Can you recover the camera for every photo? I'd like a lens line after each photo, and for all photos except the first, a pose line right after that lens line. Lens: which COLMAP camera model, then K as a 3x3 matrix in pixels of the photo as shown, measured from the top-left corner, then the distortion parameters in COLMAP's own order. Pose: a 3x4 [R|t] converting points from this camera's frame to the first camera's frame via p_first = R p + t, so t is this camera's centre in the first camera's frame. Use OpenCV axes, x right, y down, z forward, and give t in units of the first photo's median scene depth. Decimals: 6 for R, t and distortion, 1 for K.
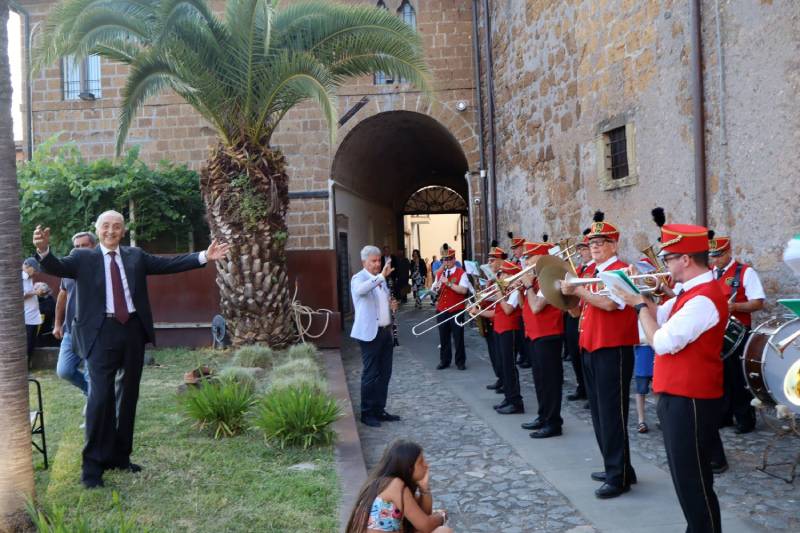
lens RADIAL K [[745.6, 0, 400.0], [0, 745.6, 266.5], [0, 0, 1]] dist [-0.006553, -0.001156]
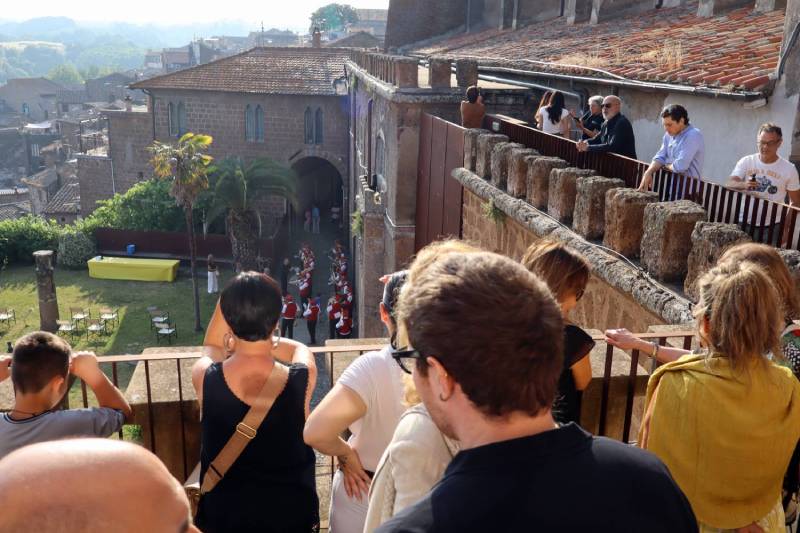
lens RADIAL K [[745.6, 0, 400.0], [0, 745.6, 266.5], [0, 0, 1]] dist [-0.006553, -0.001156]
pose [[0.996054, 0.079358, -0.039731, 0.380403], [-0.065685, 0.960257, 0.271280, -0.528060], [0.059680, -0.267600, 0.961680, -1.294614]]
